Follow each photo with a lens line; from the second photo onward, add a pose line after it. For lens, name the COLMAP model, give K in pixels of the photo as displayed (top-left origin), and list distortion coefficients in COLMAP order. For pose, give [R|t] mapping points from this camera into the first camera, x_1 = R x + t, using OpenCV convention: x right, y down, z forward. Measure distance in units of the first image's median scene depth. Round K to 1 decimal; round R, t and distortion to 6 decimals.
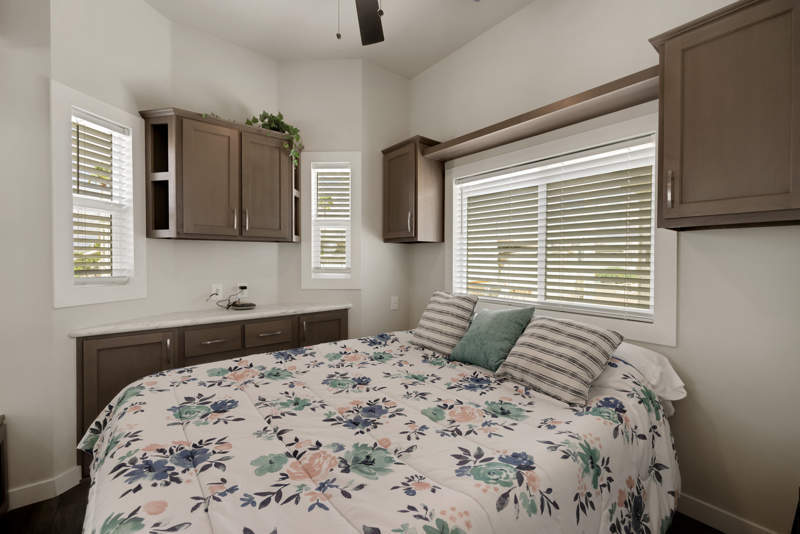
lens RADIAL K [[326.3, 0, 400.0], [0, 326.3, 267.0], [0, 0, 1]] dist [-0.003215, -0.000376]
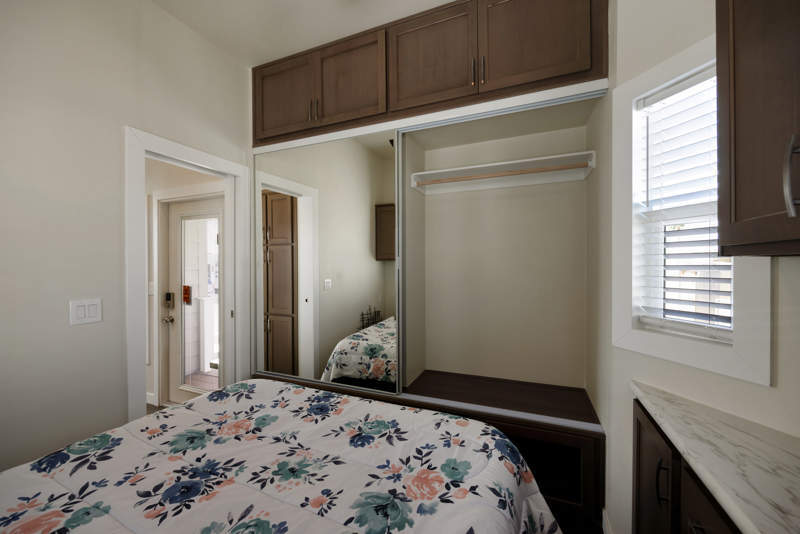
lens RADIAL K [[326.3, 0, 400.0], [0, 326.3, 267.0], [0, 0, 1]] dist [-0.003215, -0.000376]
pose [[-0.892227, 0.003786, -0.451571, -0.226782], [-0.007903, 0.999681, 0.023996, -0.151933], [0.451517, 0.024979, -0.891913, 2.236714]]
